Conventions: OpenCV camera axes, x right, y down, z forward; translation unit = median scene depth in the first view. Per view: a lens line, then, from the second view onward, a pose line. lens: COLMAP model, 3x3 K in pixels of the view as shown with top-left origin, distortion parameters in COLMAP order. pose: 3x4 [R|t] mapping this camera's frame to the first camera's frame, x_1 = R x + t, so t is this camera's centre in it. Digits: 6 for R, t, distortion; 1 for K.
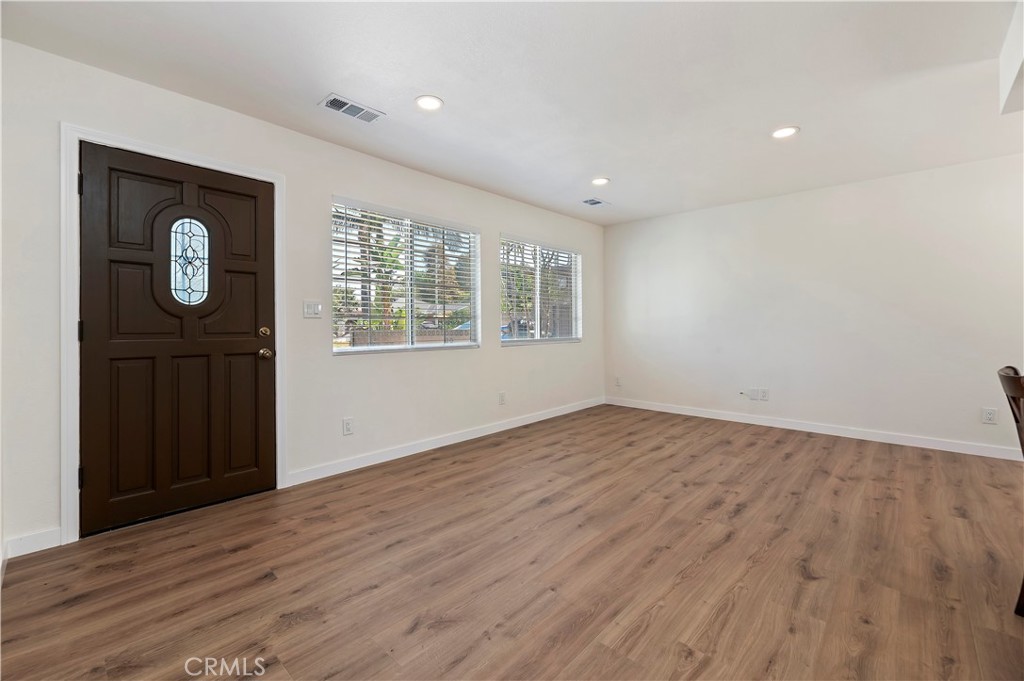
lens RADIAL K [[423.1, 0, 514.2], [0, 423.1, 333.3], [0, 0, 1]] dist [0.000604, -0.000449]
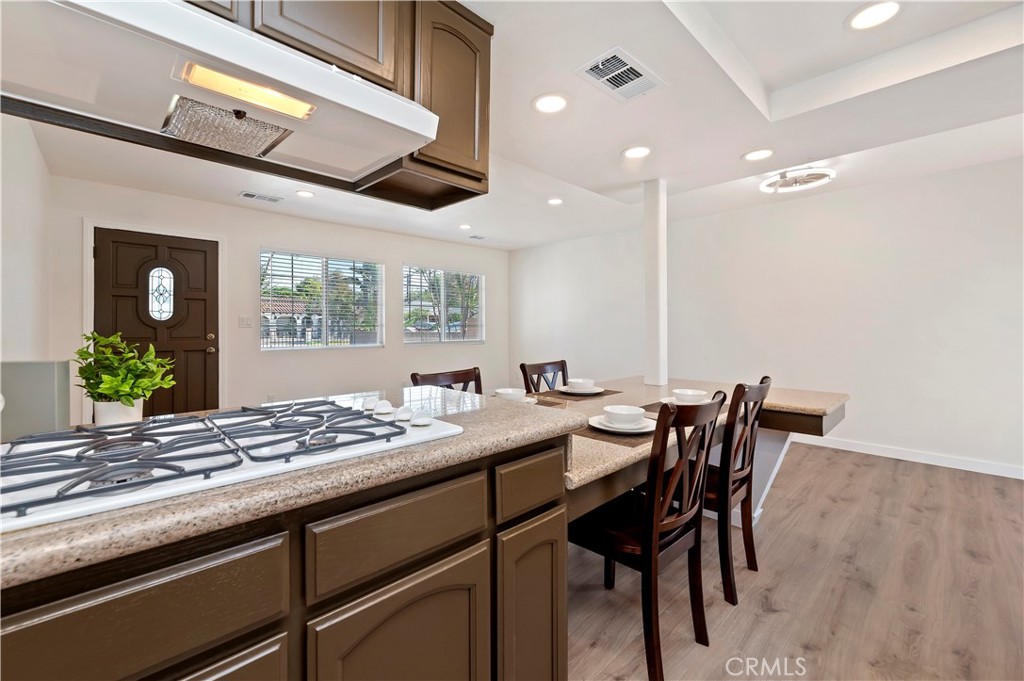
lens RADIAL K [[423.1, 0, 522.9], [0, 423.1, 333.1], [0, 0, 1]] dist [0.000604, -0.000449]
pose [[0.998251, 0.005277, -0.058874, 0.716961], [-0.005269, 0.999986, 0.000288, -0.025171], [0.058874, 0.000022, 0.998265, -0.543670]]
